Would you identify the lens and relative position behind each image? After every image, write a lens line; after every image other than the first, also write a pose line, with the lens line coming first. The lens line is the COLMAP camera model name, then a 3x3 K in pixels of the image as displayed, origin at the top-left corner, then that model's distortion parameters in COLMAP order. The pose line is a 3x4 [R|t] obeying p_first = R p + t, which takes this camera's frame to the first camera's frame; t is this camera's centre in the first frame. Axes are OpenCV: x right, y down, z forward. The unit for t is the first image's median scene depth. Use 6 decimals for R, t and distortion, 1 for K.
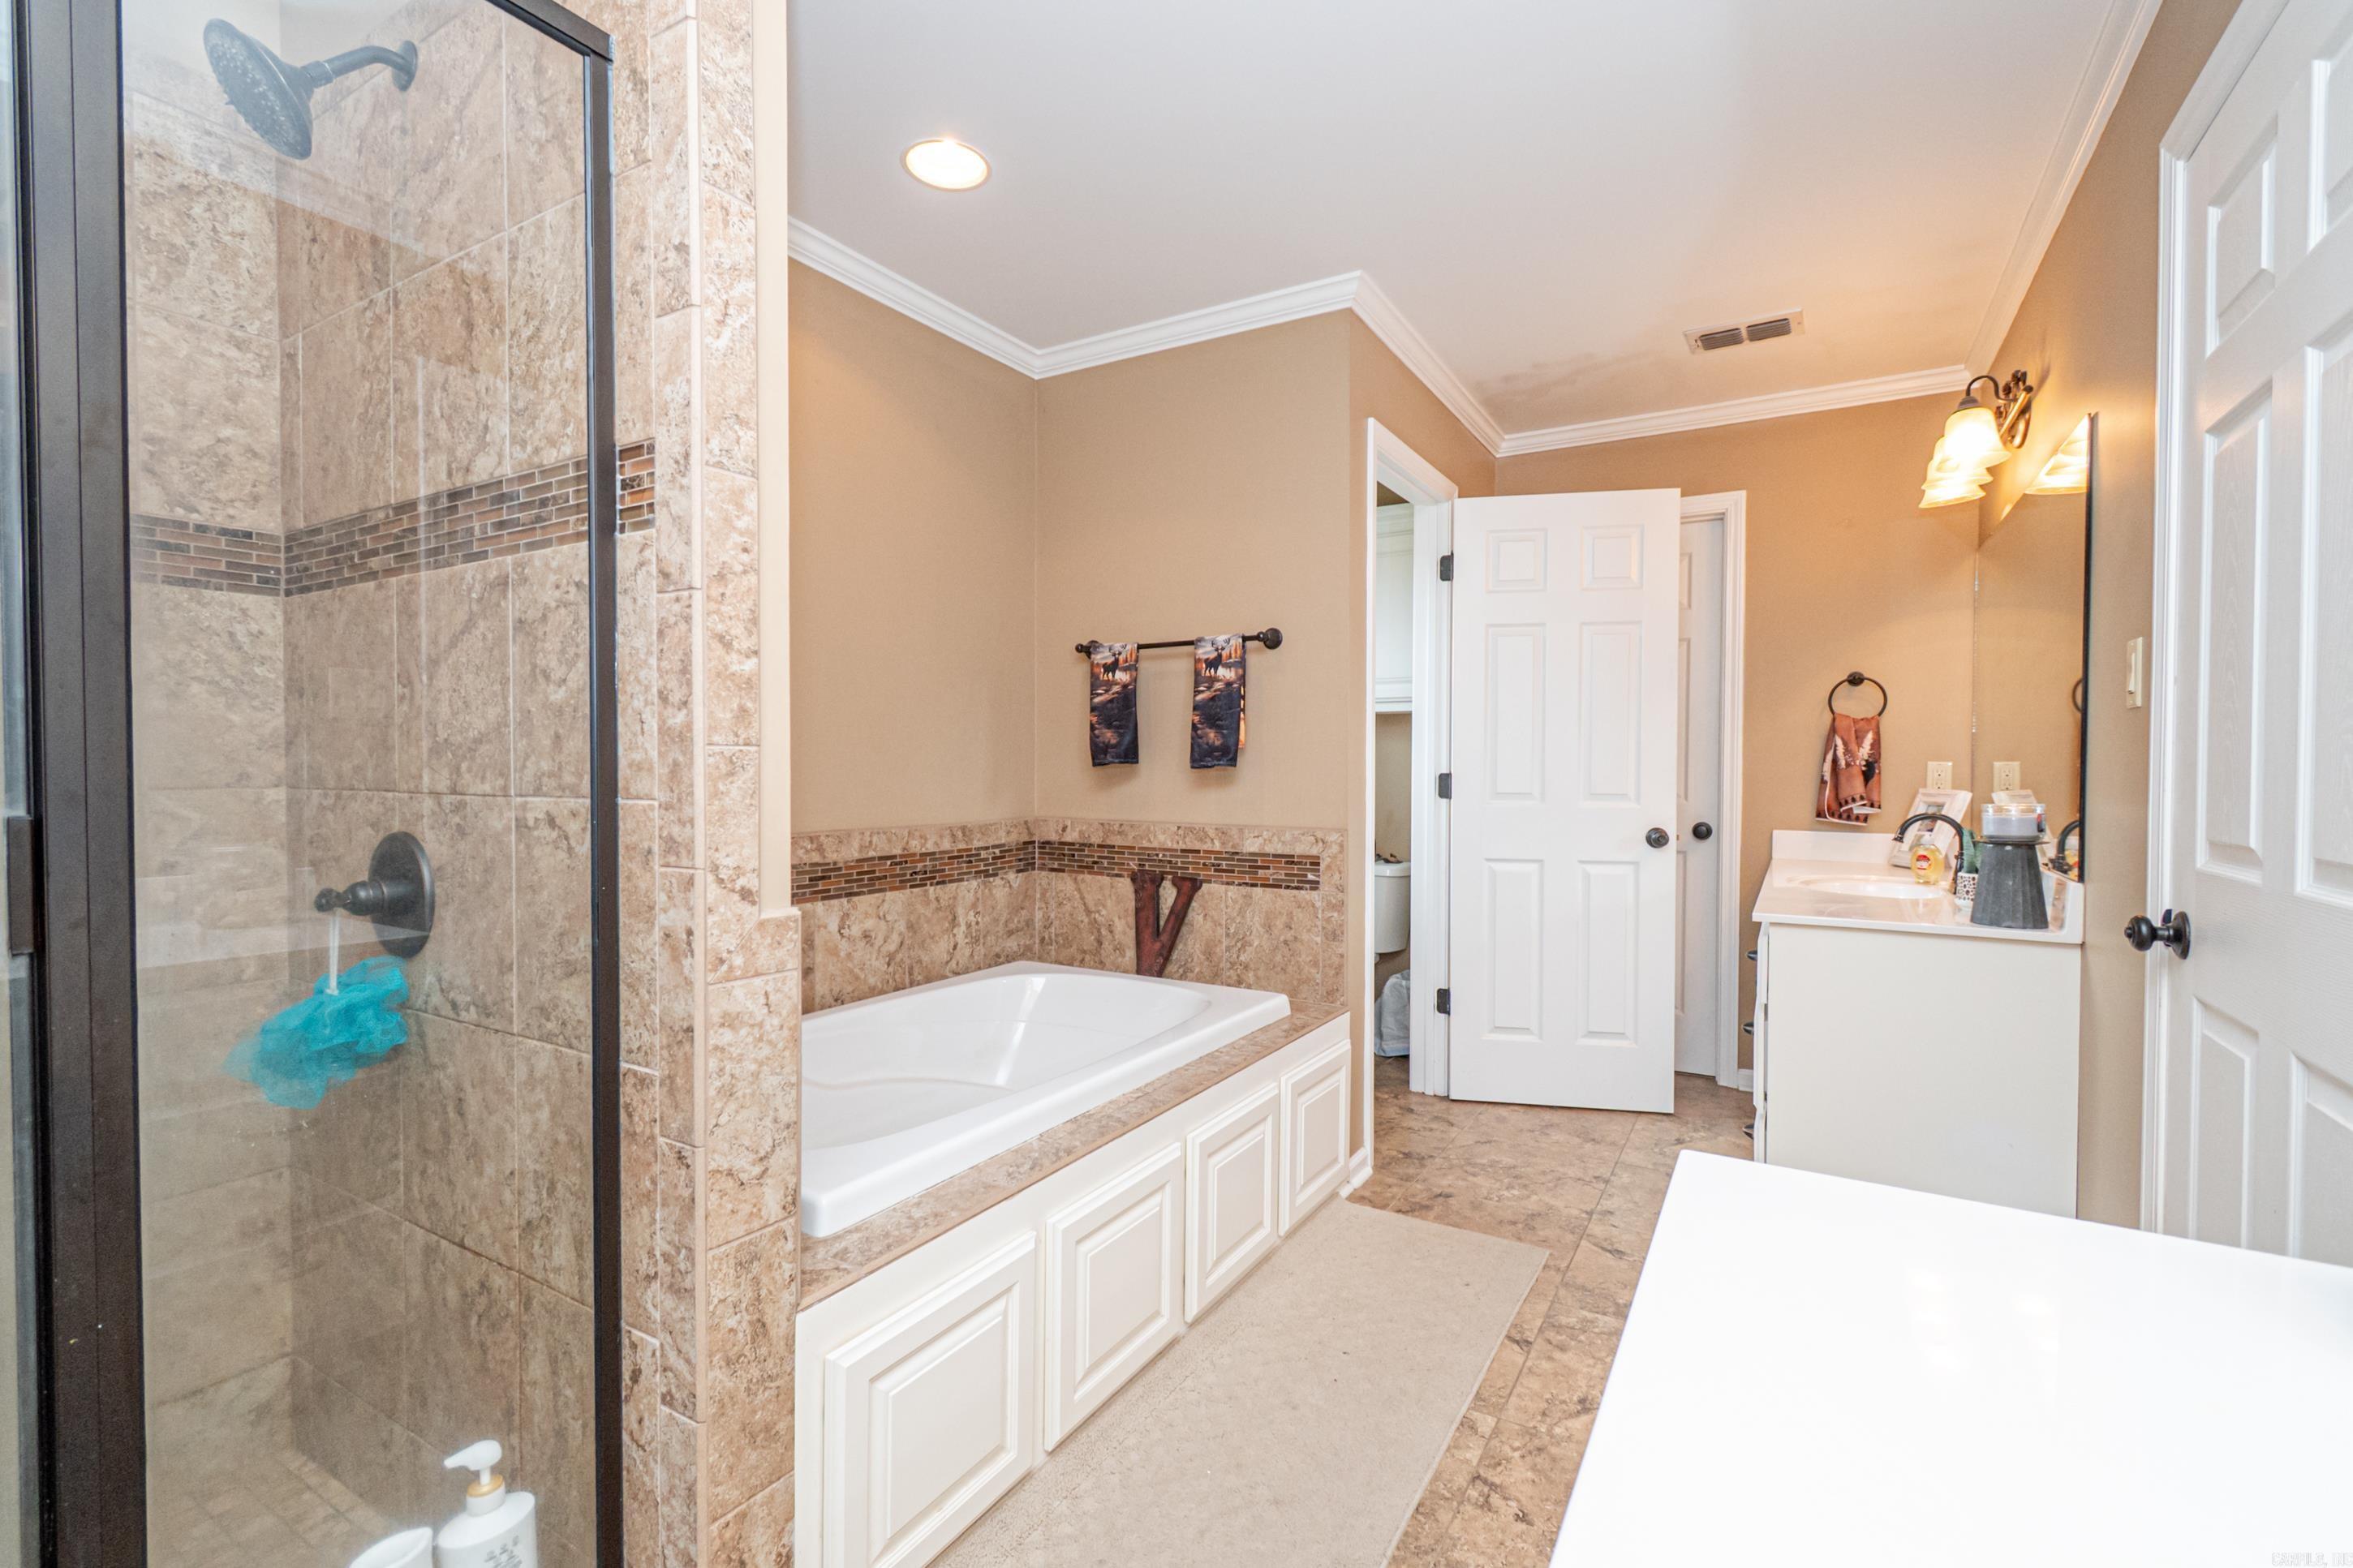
lens RADIAL K [[1045.6, 0, 1181.0], [0, 1045.6, 786.2], [0, 0, 1]] dist [0.011330, -0.004230]
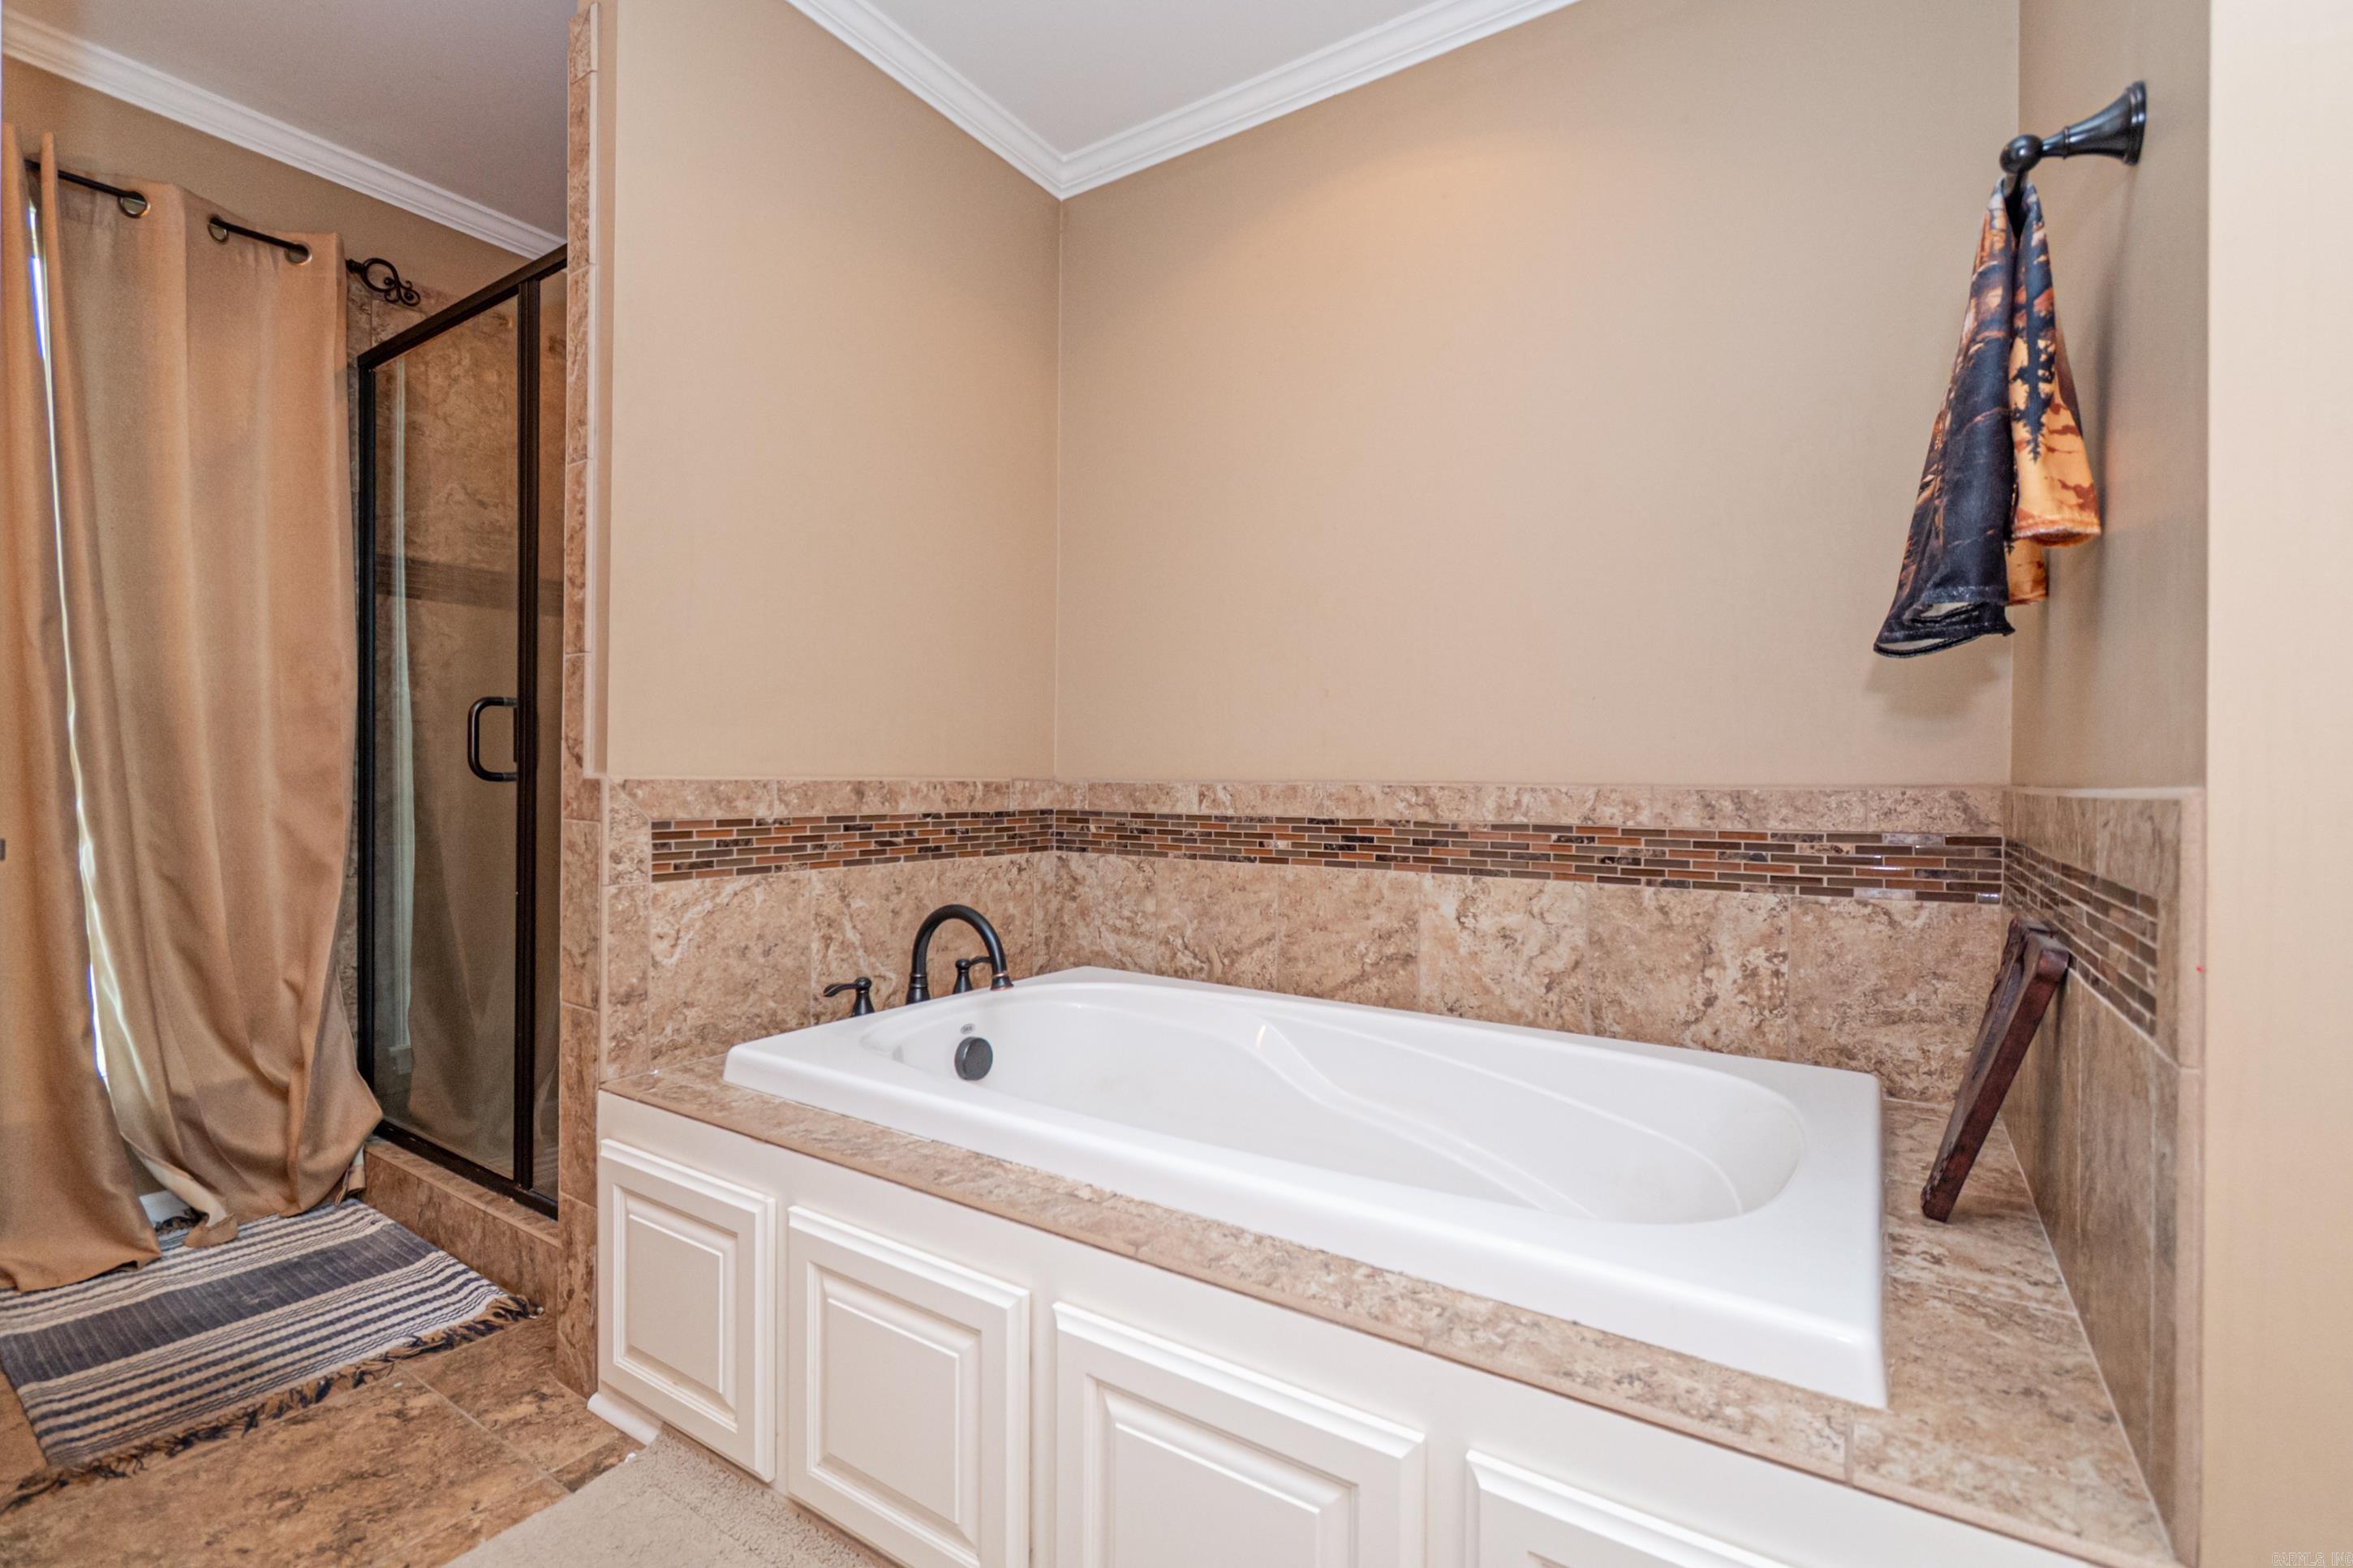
lens RADIAL K [[1045.6, 0, 1172.9], [0, 1045.6, 781.8], [0, 0, 1]] dist [0.011330, -0.004230]
pose [[-0.053533, -0.002573, -0.998563, 0.390192], [-0.029294, 0.999570, -0.001006, 0.045061], [0.998136, 0.029198, -0.053585, 0.771824]]
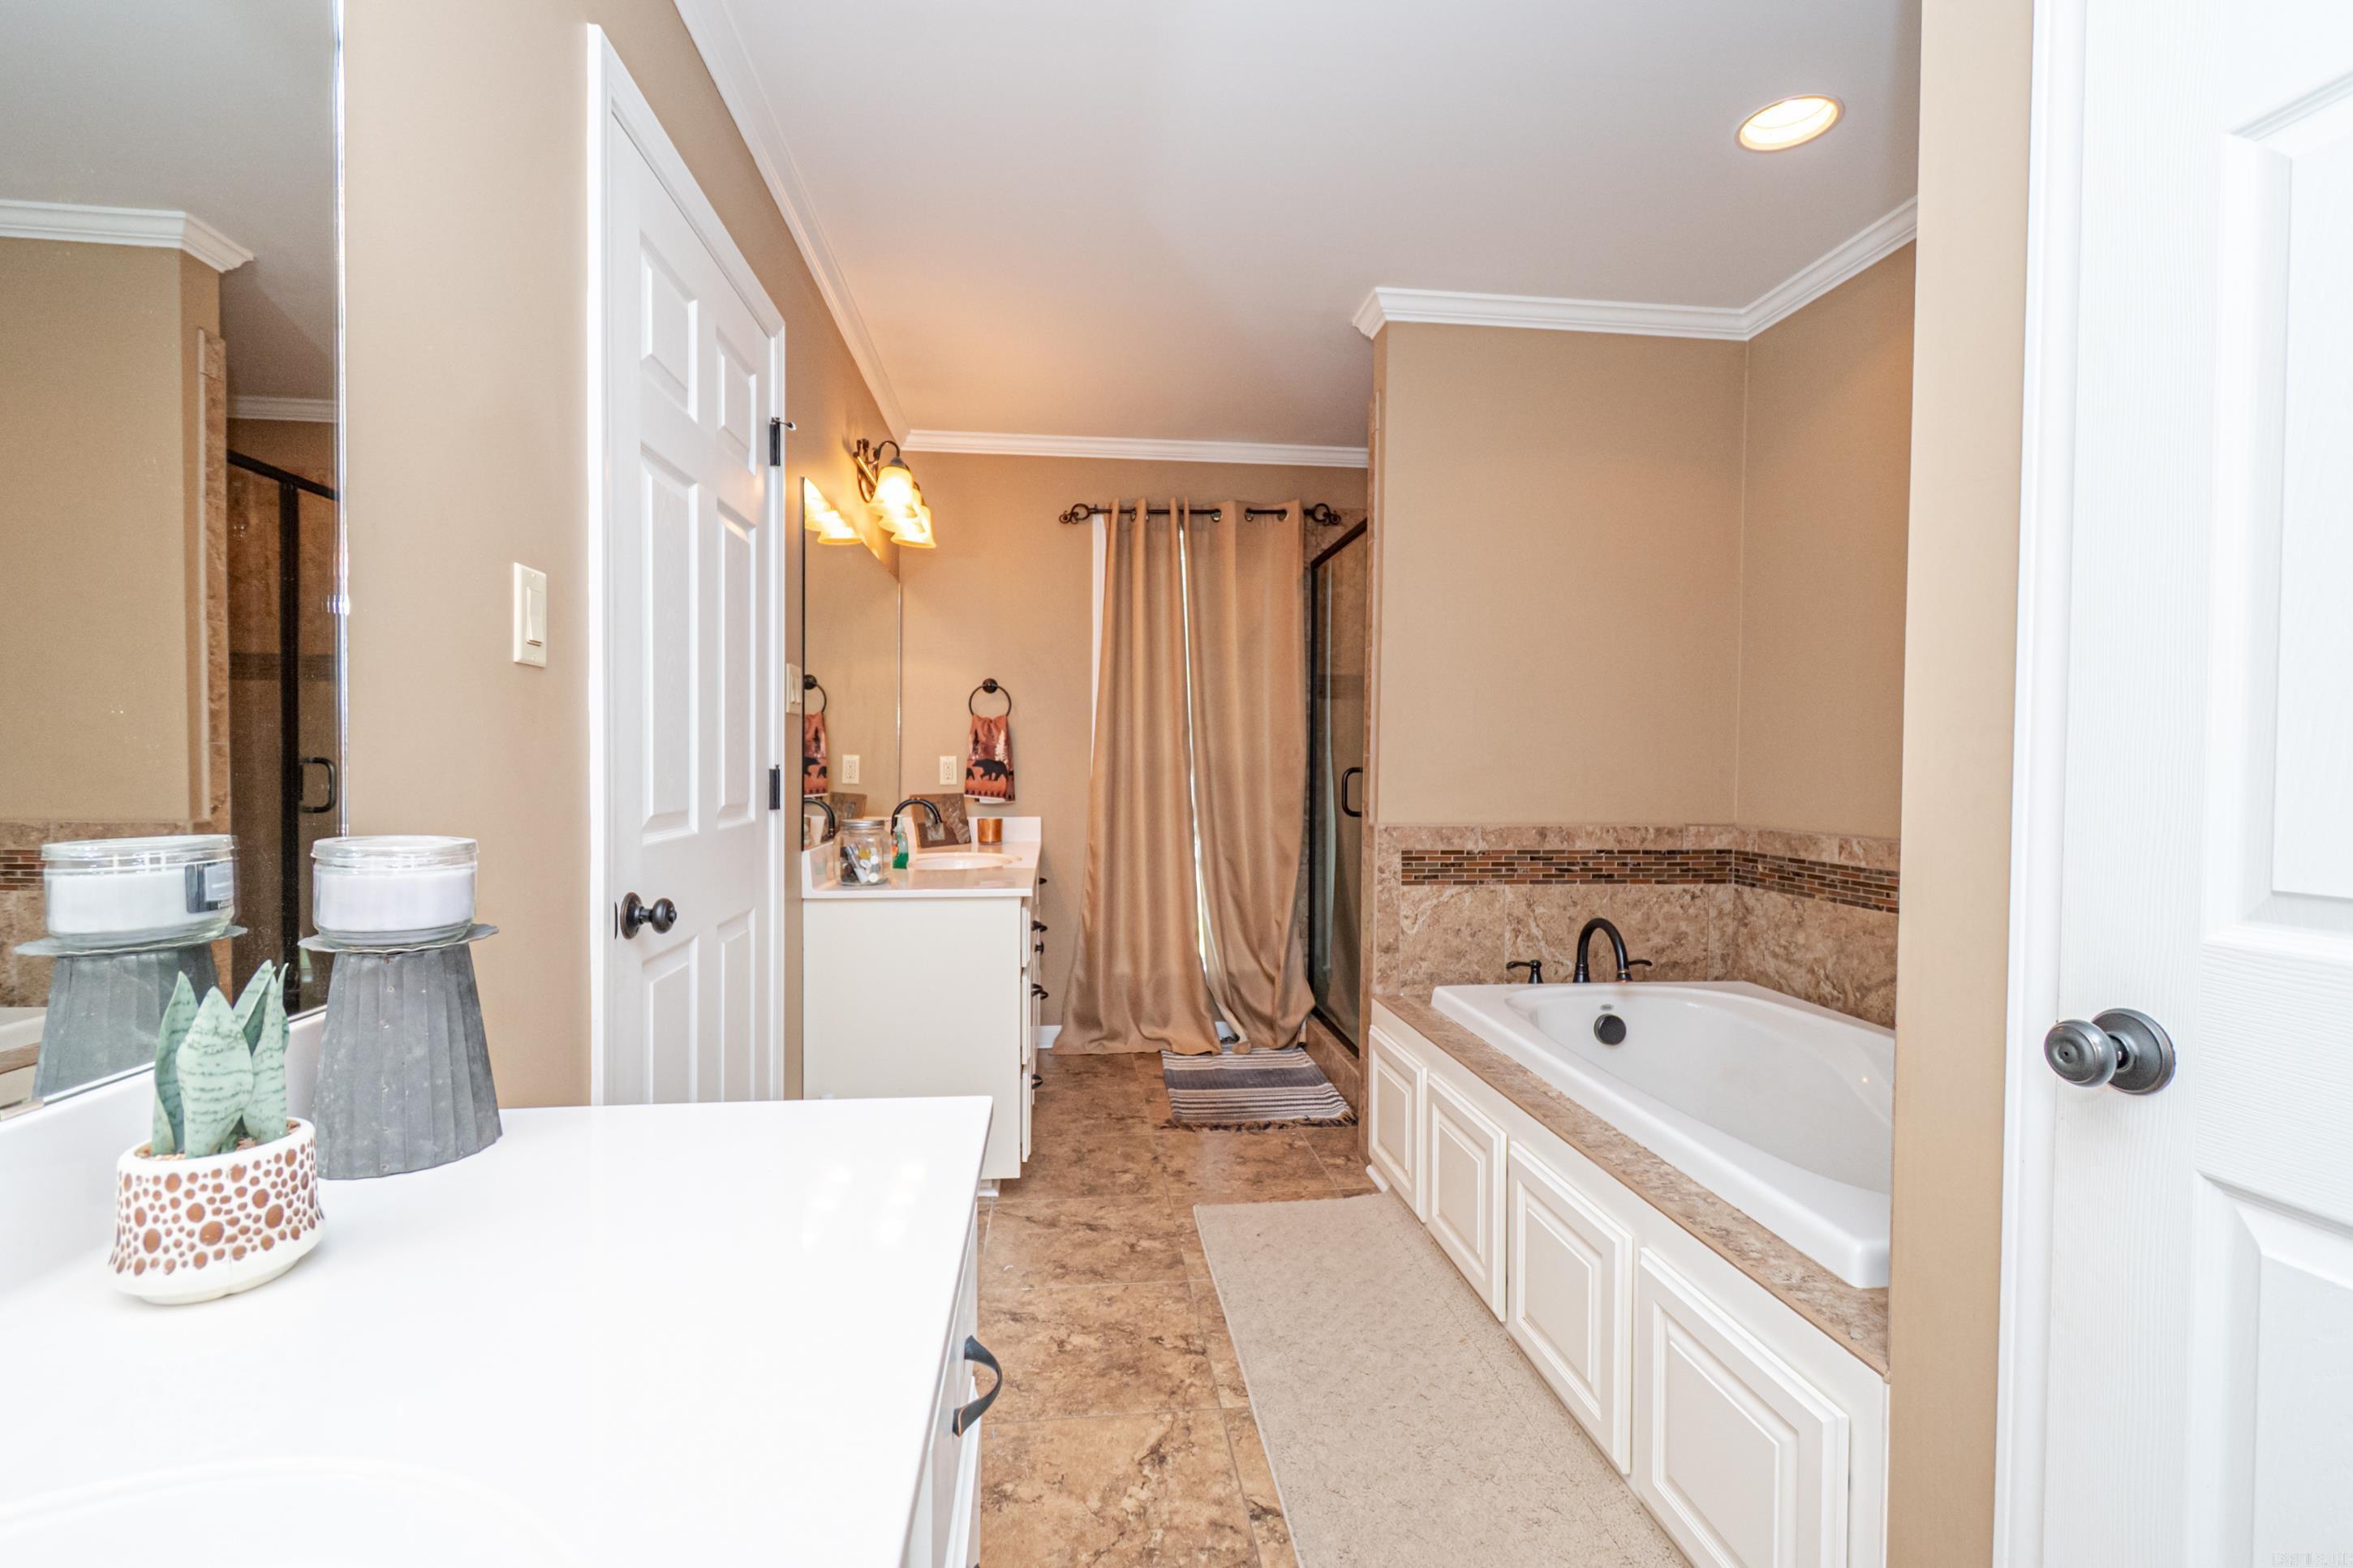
lens RADIAL K [[1045.6, 0, 1185.7], [0, 1045.6, 784.1], [0, 0, 1]] dist [0.011330, -0.004230]
pose [[-0.793065, 0.001593, -0.609136, 0.604266], [-0.024053, 0.999135, 0.033929, -0.018362], [0.608663, 0.041559, -0.792340, 1.124562]]
